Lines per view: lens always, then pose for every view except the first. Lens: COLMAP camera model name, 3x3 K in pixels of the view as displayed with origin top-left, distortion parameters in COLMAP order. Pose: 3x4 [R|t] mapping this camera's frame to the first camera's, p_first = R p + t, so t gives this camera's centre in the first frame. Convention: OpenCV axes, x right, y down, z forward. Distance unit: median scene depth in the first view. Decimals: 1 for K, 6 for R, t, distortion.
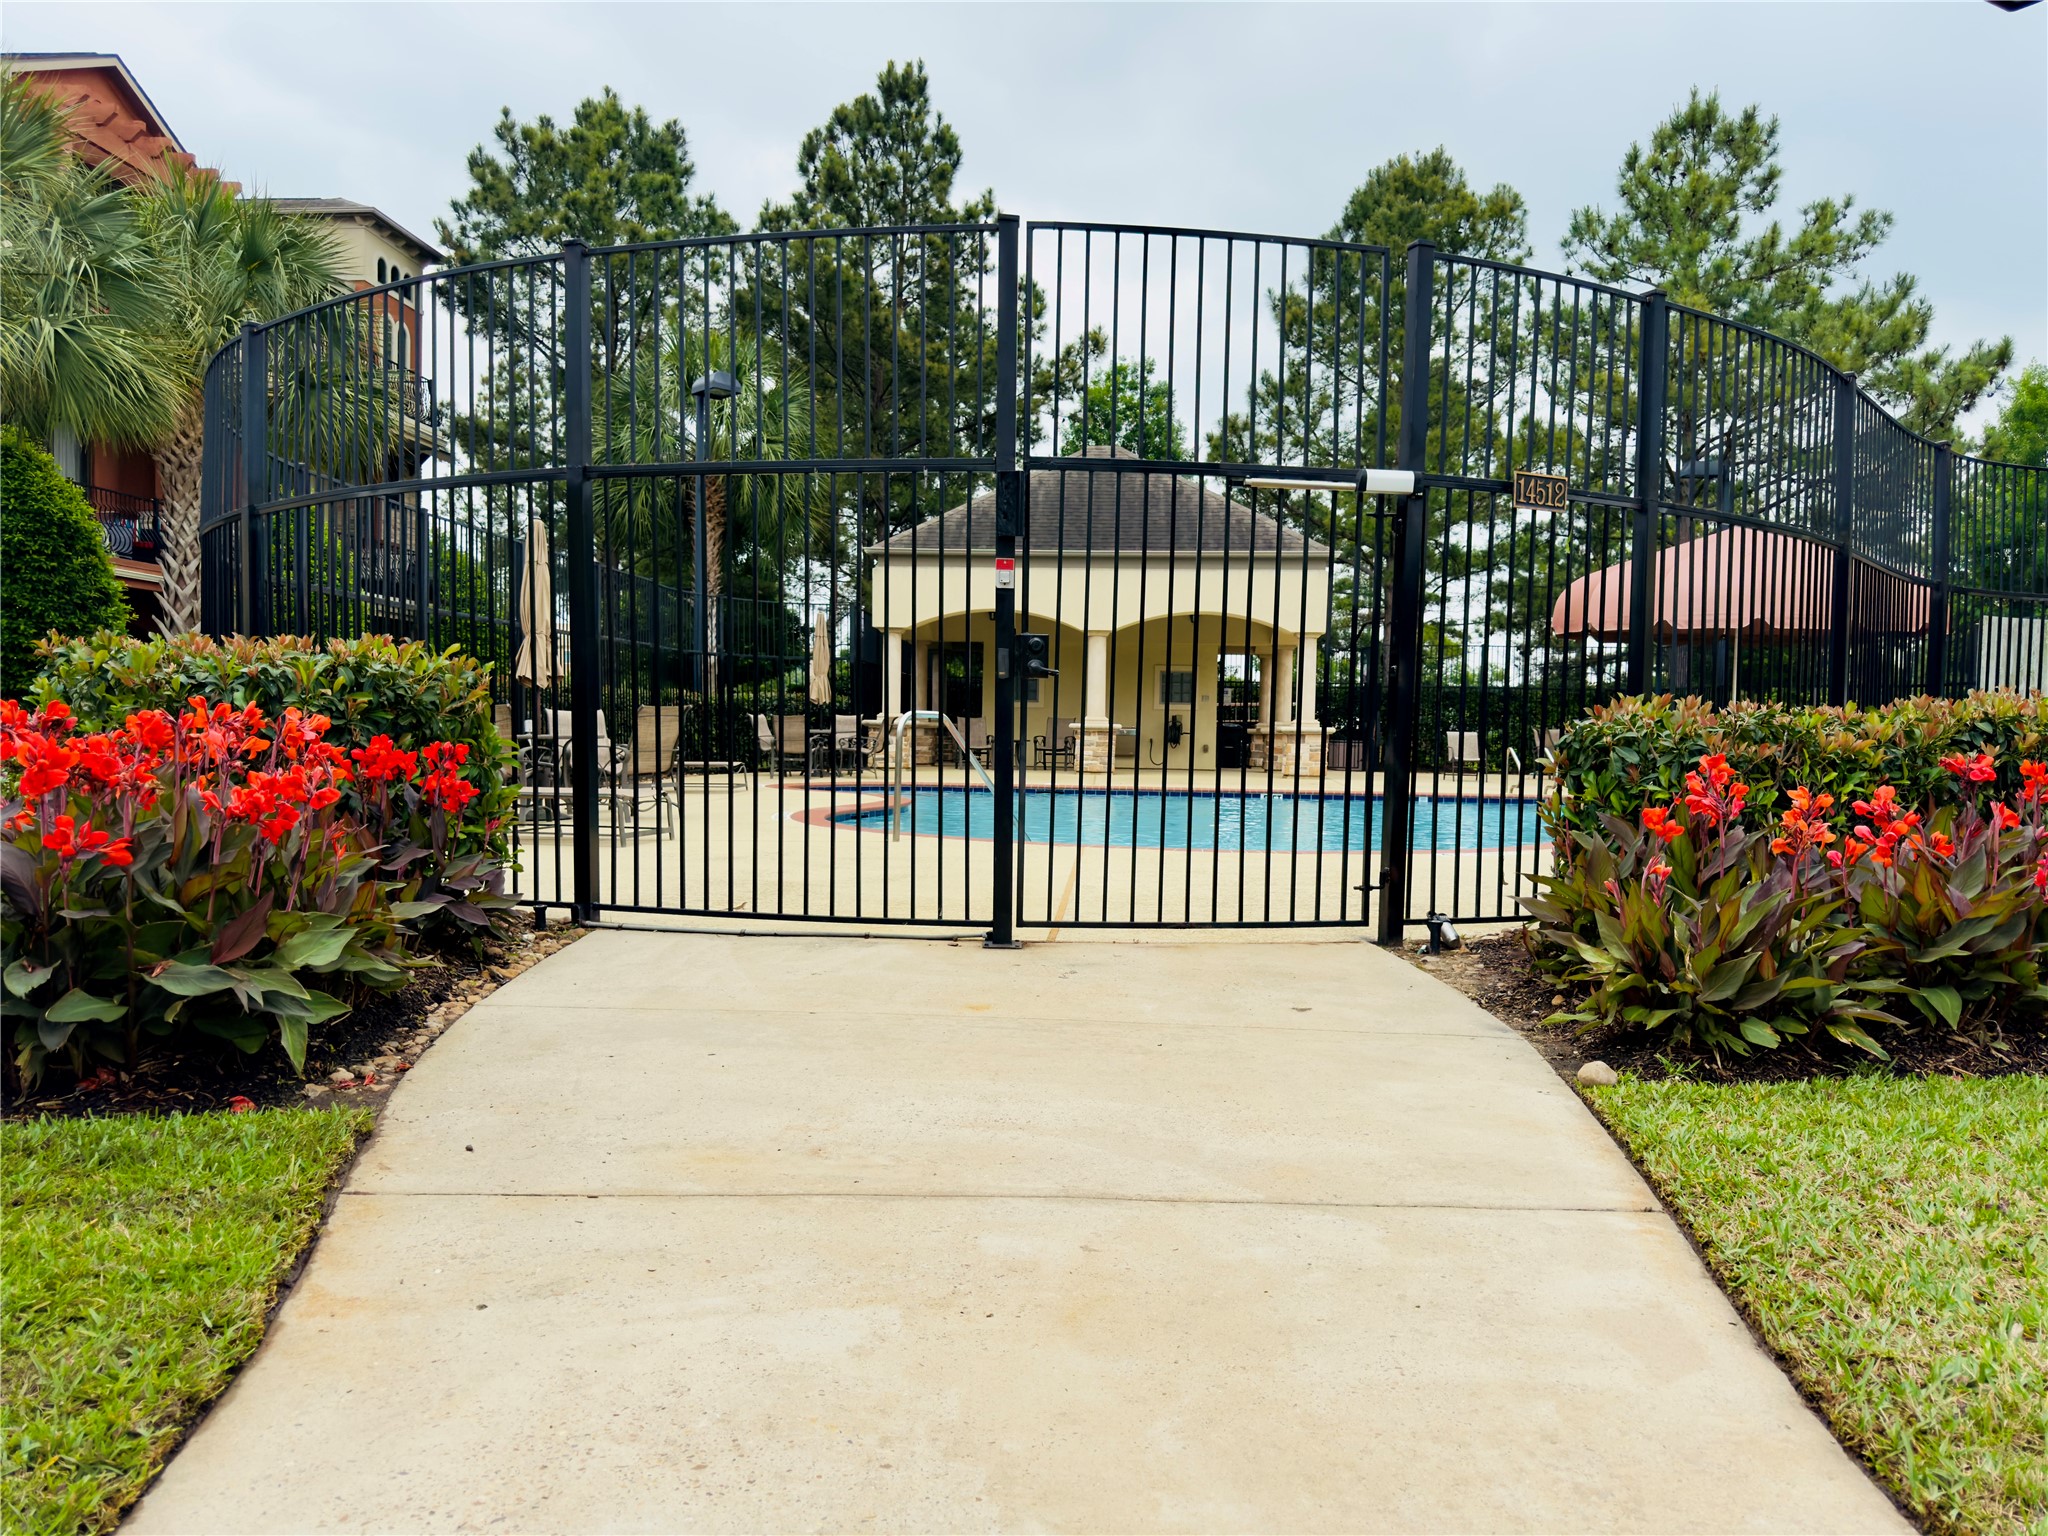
lens RADIAL K [[1439.0, 0, 1033.1], [0, 1439.0, 764.6], [0, 0, 1]] dist [0.039680, 0.000119]
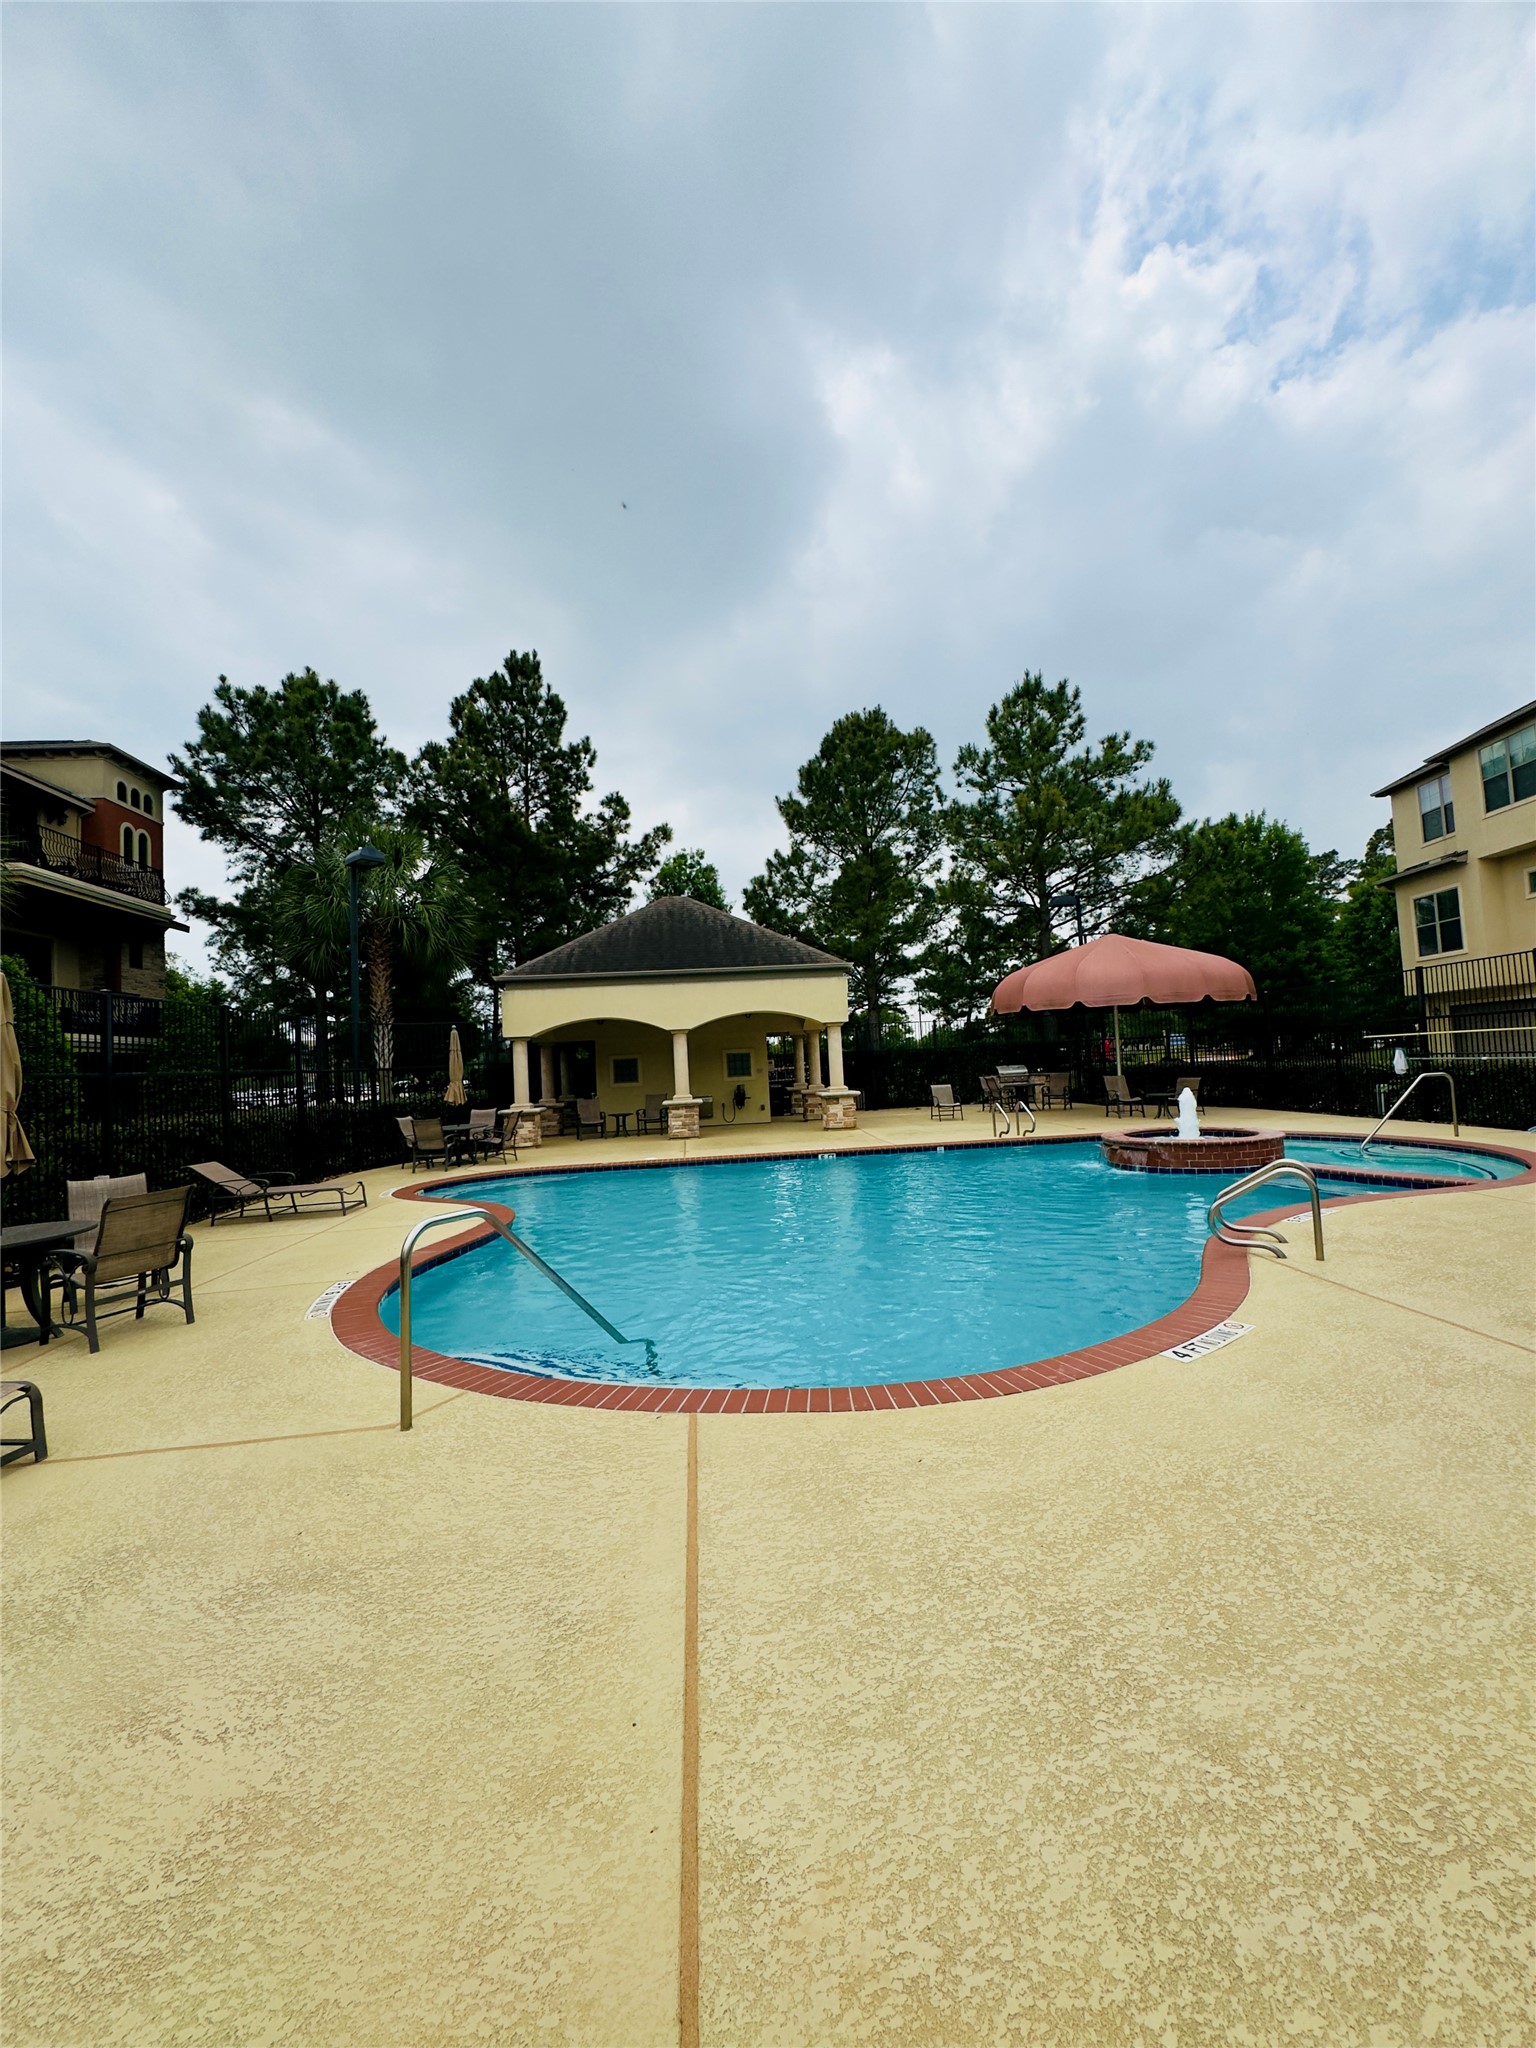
lens RADIAL K [[824.1, 0, 764.7], [0, 824.1, 1021.2], [0, 0, 1]] dist [-0.023245, -0.000095]
pose [[0.986909, -0.060392, 0.149546, 0.007256], [0.073071, 0.994049, -0.080794, -0.025042], [-0.143777, 0.090664, 0.985448, 0.180961]]
